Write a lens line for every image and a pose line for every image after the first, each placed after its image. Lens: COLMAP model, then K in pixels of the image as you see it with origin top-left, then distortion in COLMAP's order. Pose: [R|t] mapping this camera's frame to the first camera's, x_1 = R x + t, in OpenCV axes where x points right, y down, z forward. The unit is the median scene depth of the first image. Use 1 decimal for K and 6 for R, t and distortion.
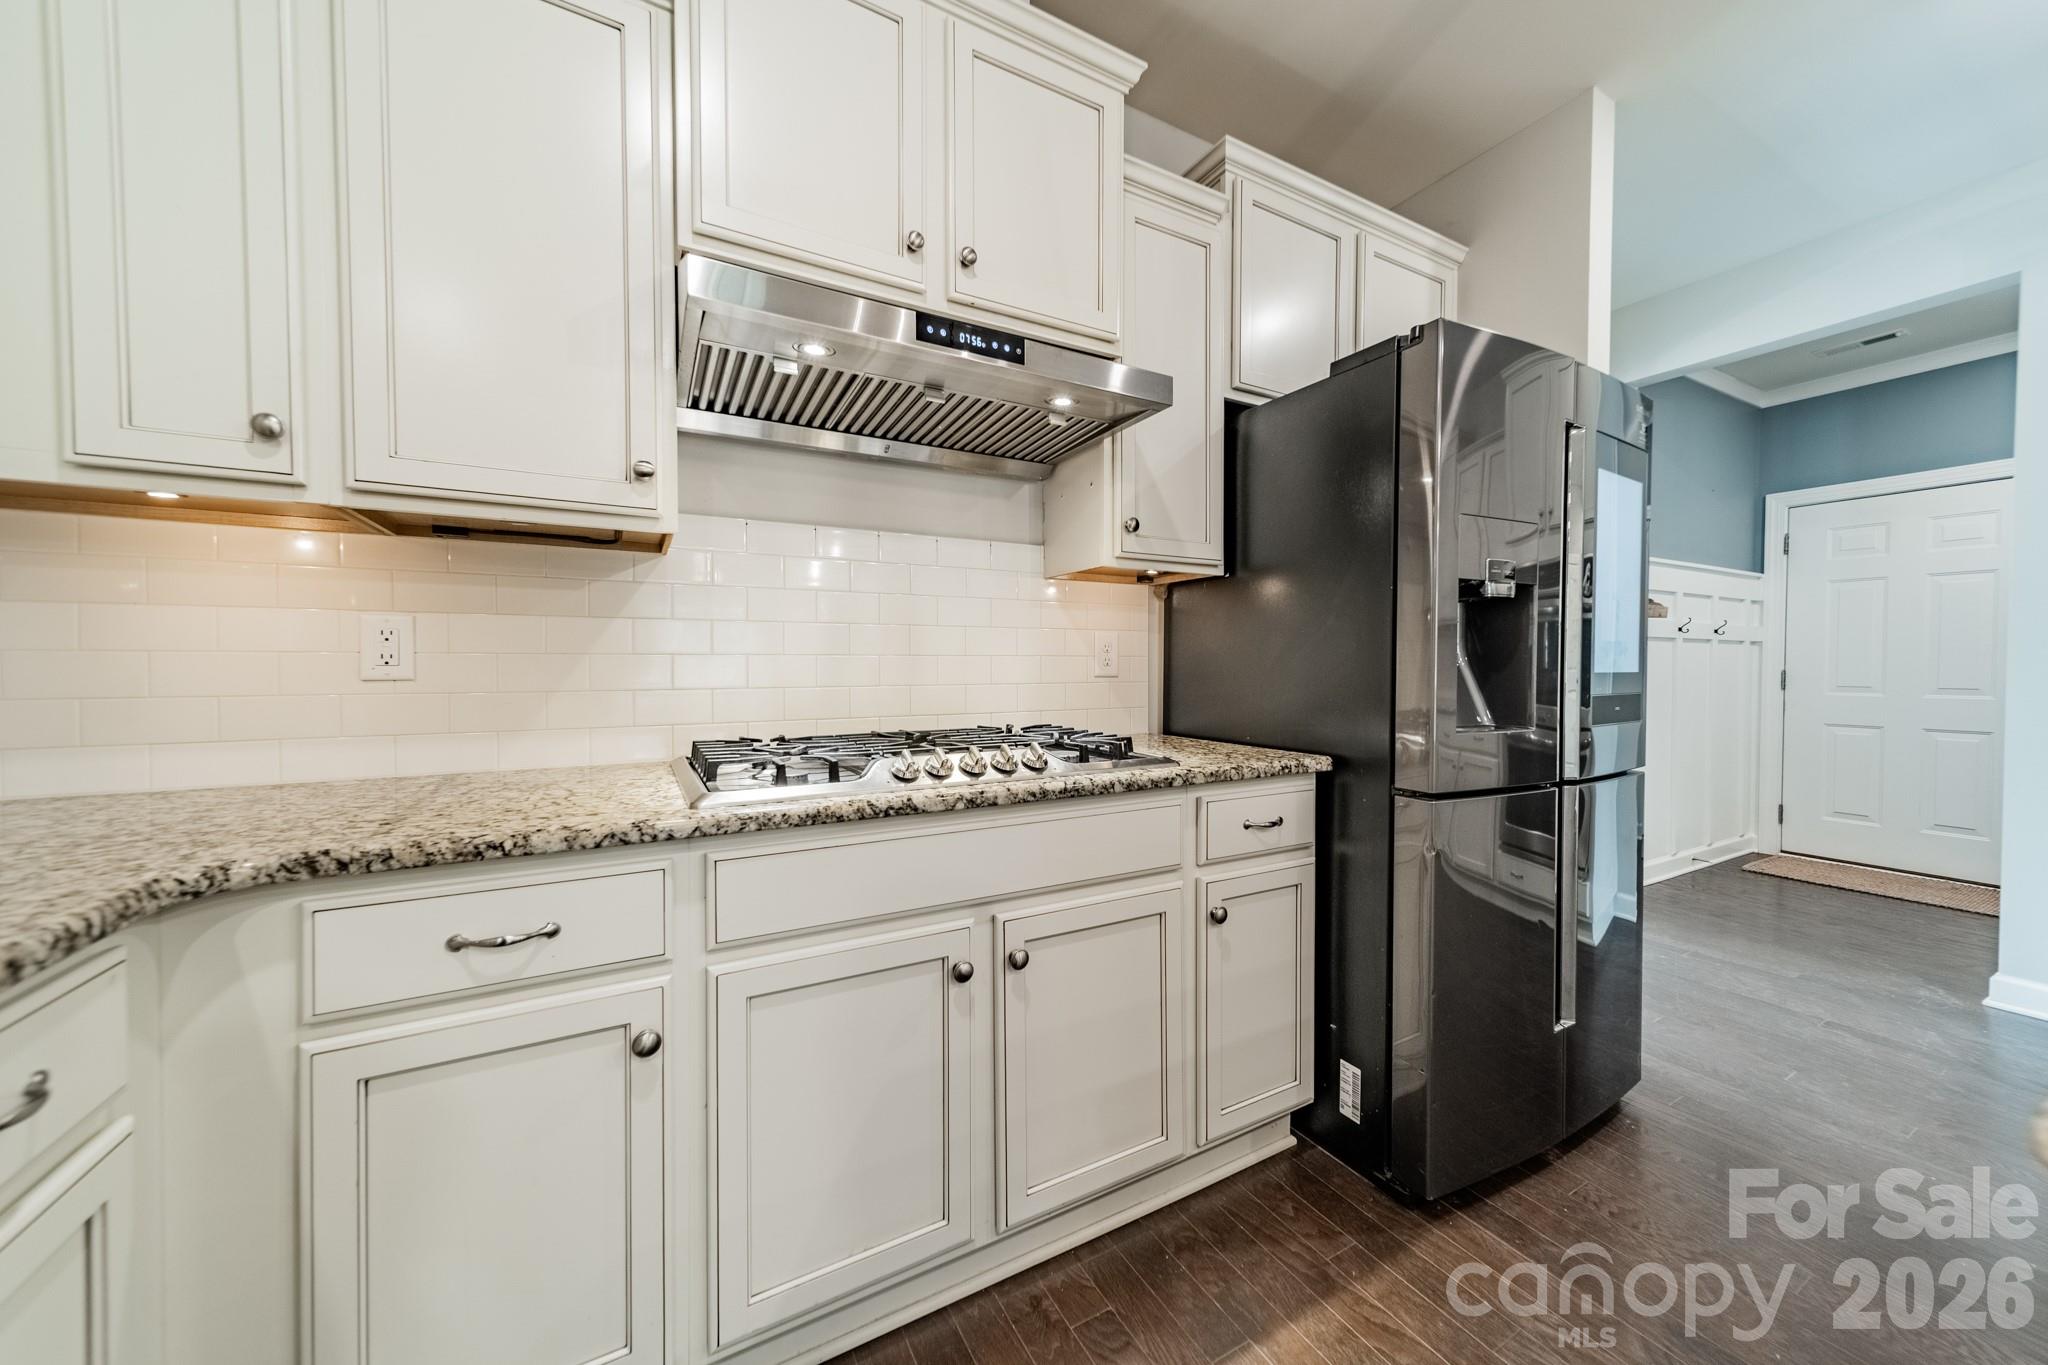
lens RADIAL K [[726.1, 0, 1030.7], [0, 726.1, 674.9], [0, 0, 1]] dist [0.008607, -0.000333]
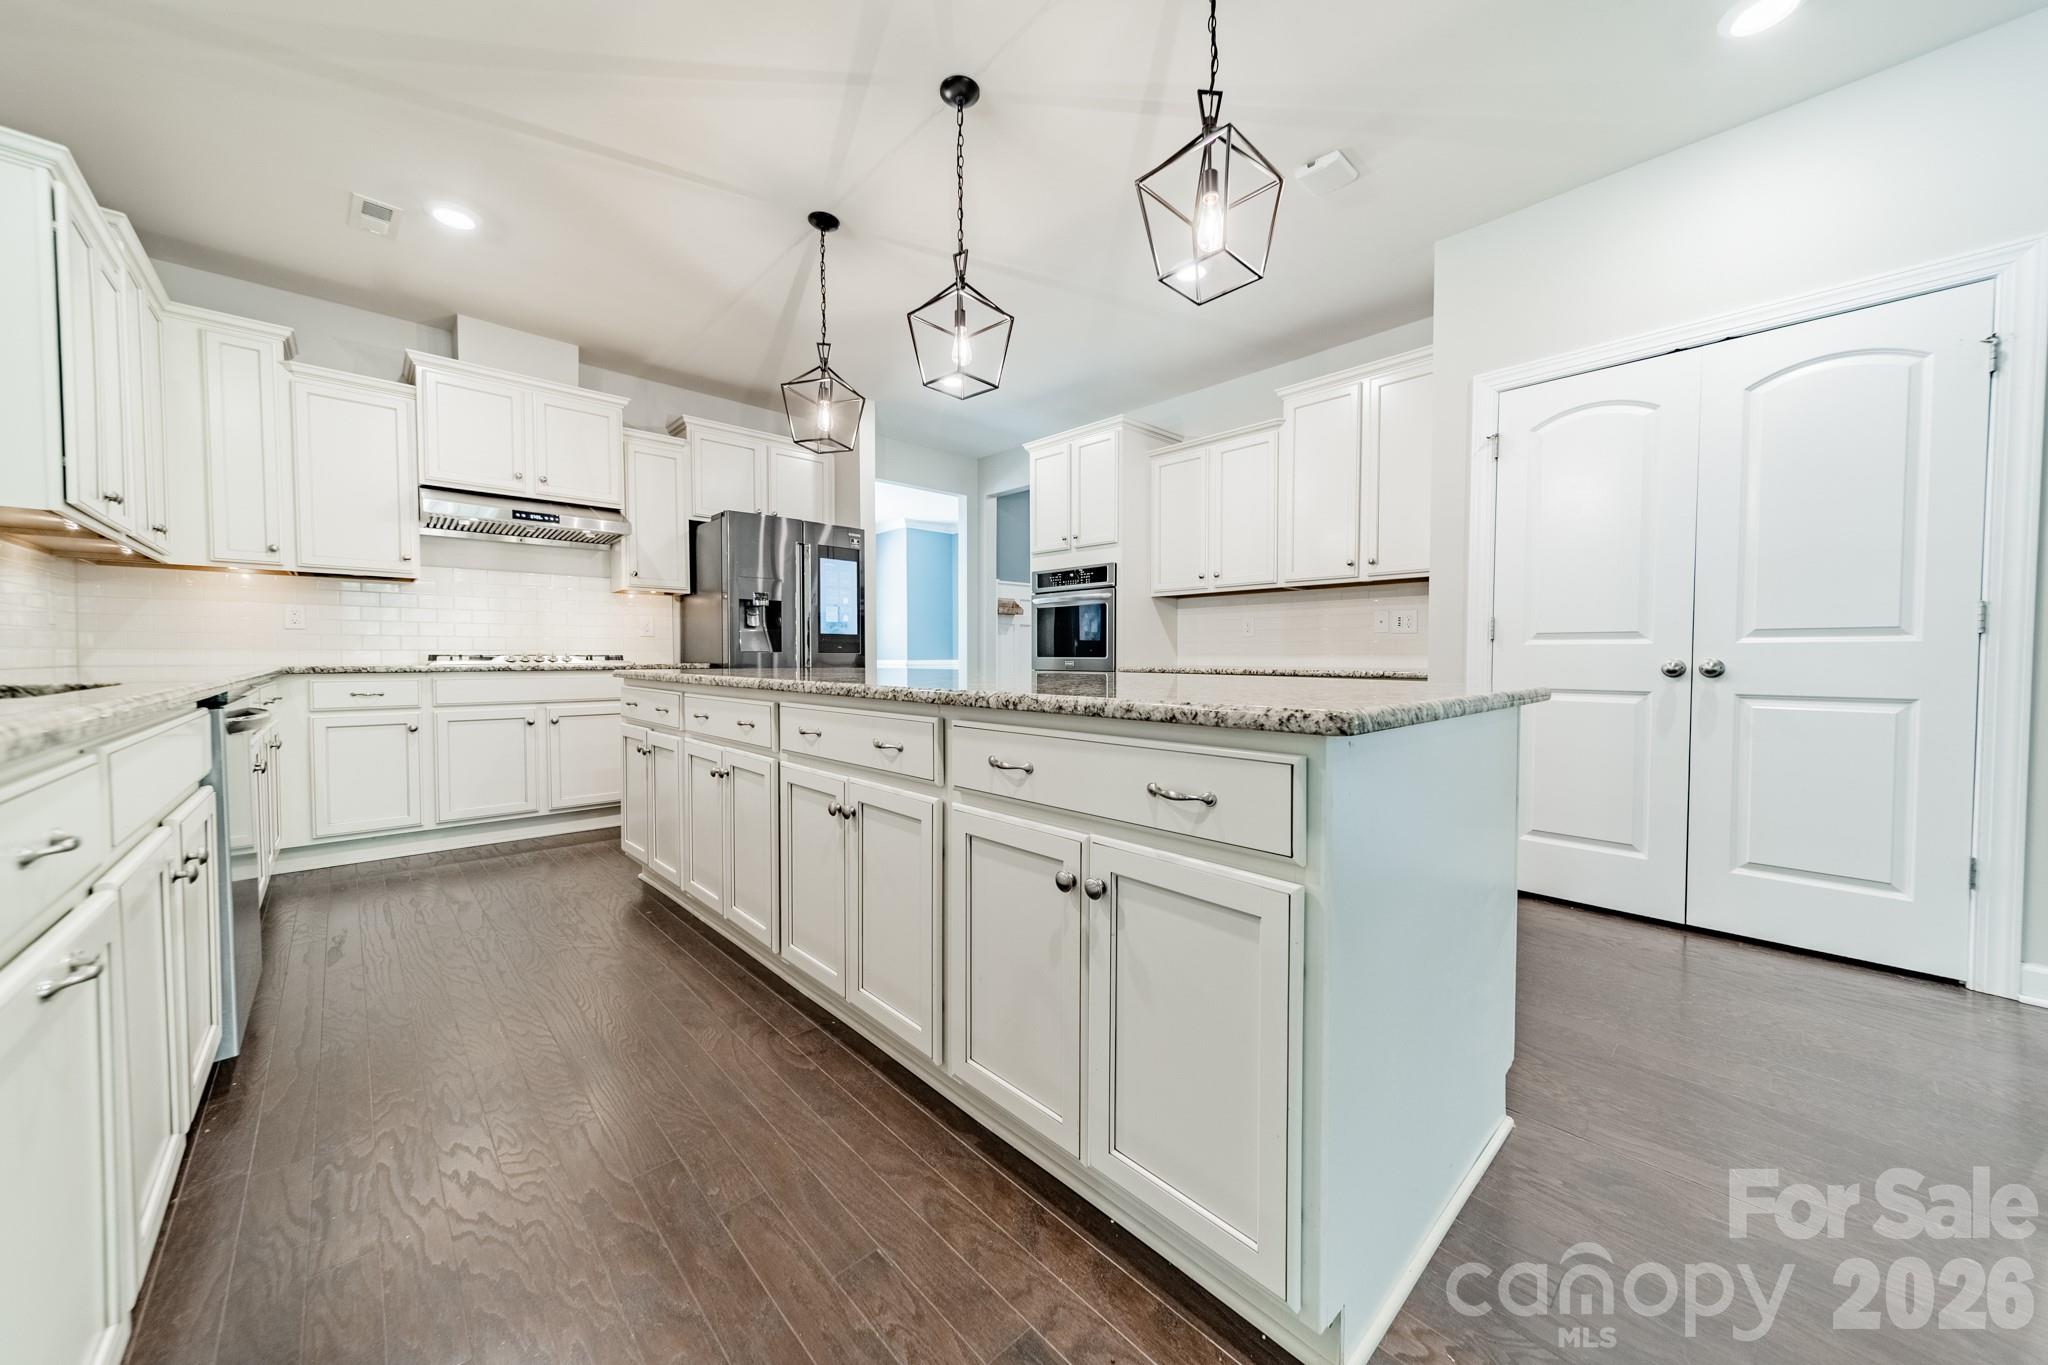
lens RADIAL K [[726.1, 0, 1032.0], [0, 726.1, 675.1], [0, 0, 1]] dist [0.008607, -0.000333]
pose [[0.968859, -0.008507, 0.247468, 1.227844], [0.006123, 0.999927, 0.010402, 0.184522], [-0.247538, -0.008563, 0.968840, -2.586842]]
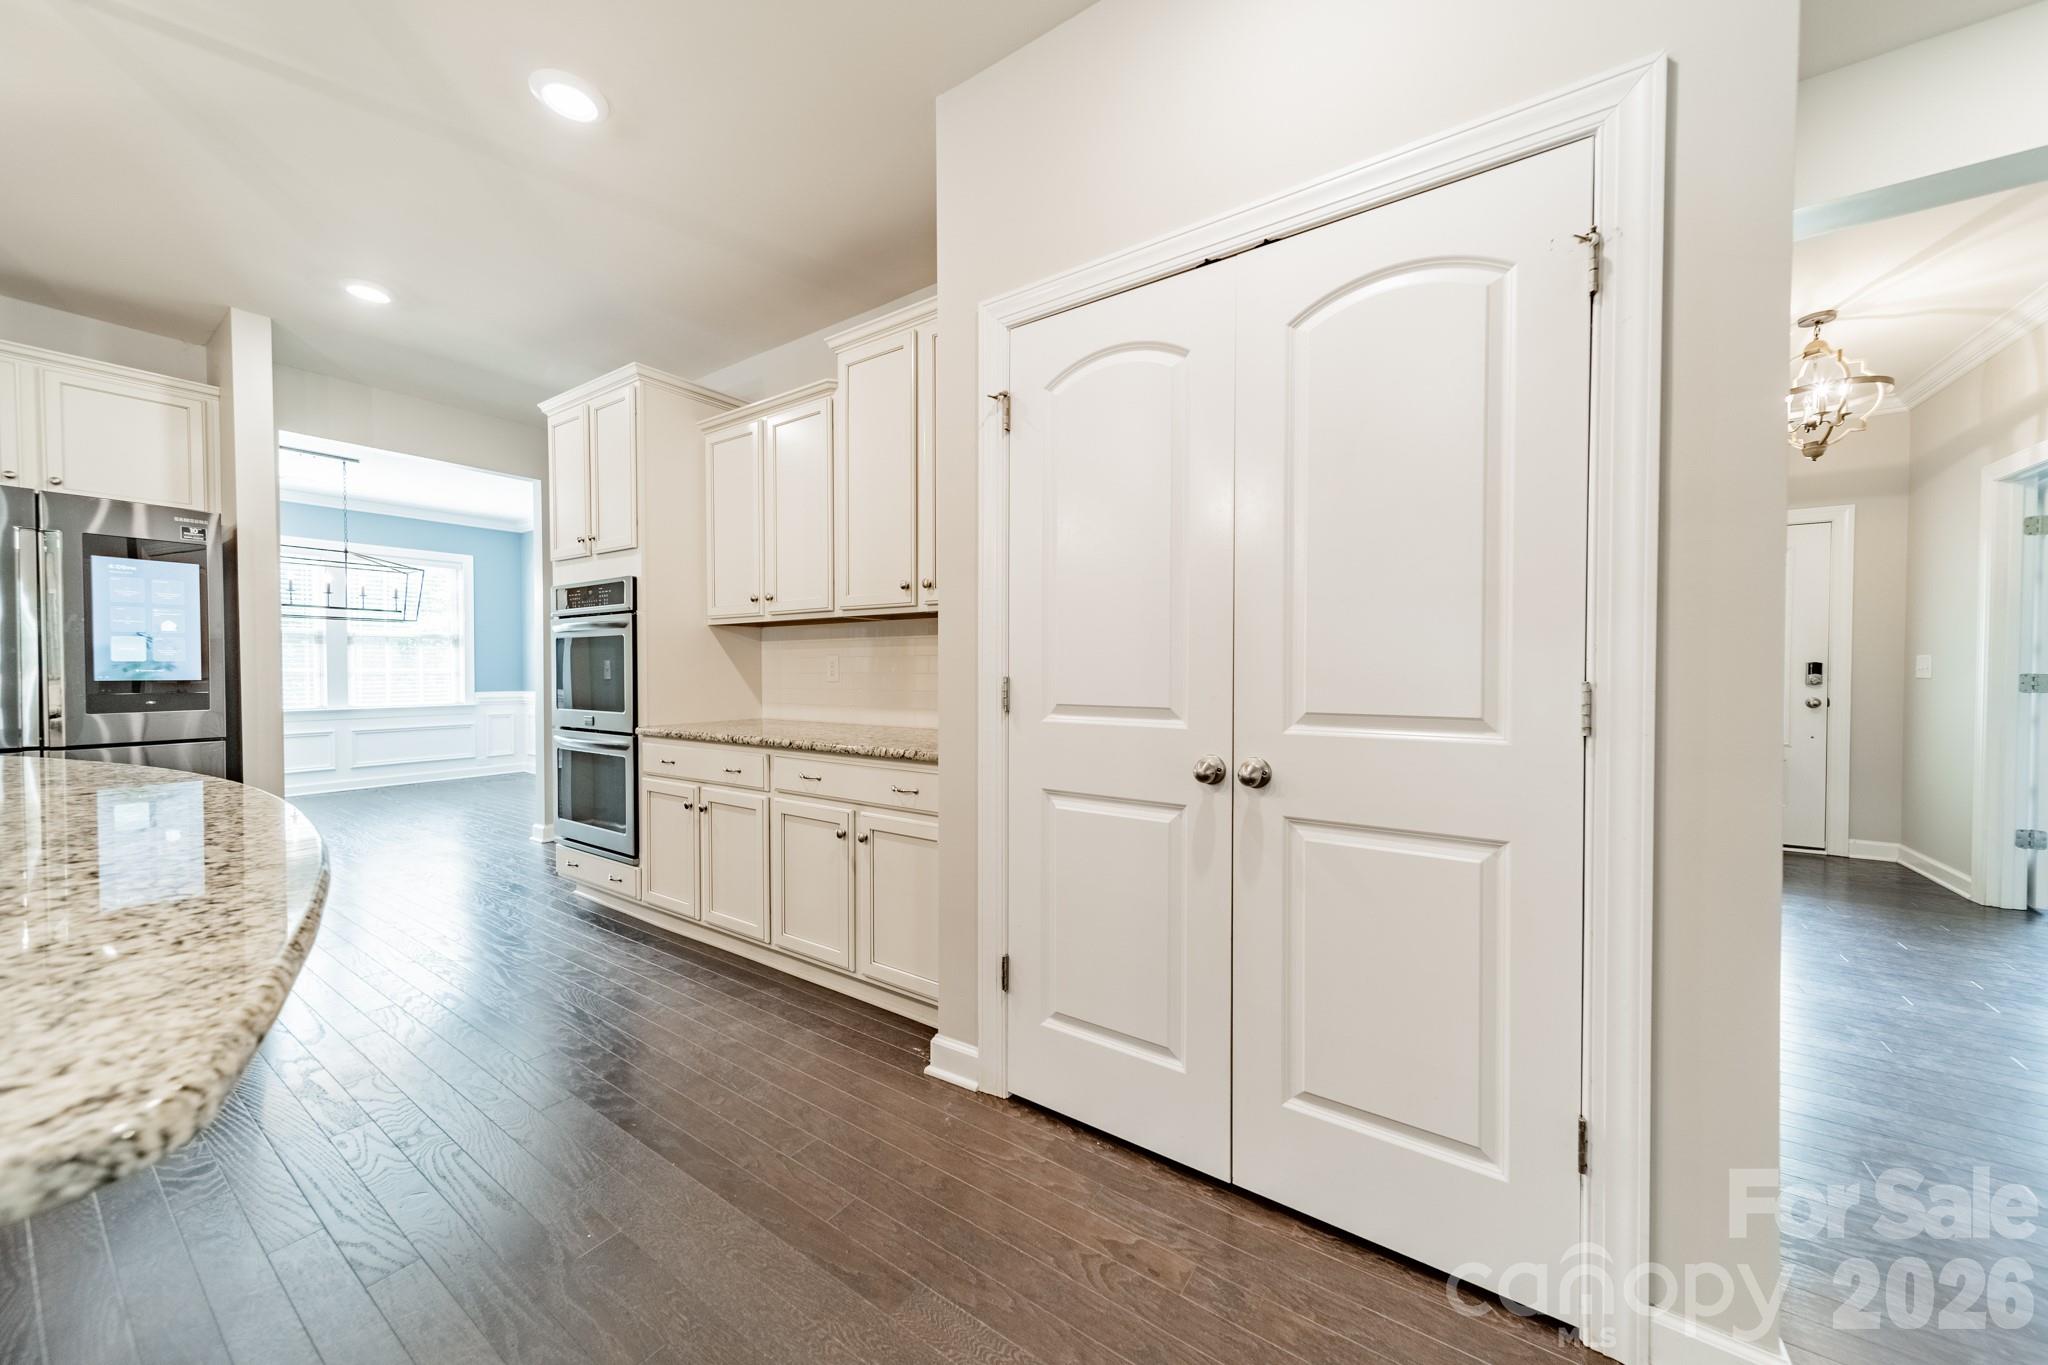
lens RADIAL K [[726.1, 0, 1030.4], [0, 726.1, 679.8], [0, 0, 1]] dist [0.008607, -0.000333]
pose [[0.893742, -0.010935, 0.448447, 2.717683], [0.011736, 0.999931, 0.000993, 0.026002], [-0.448427, 0.004375, 0.893809, -2.005822]]
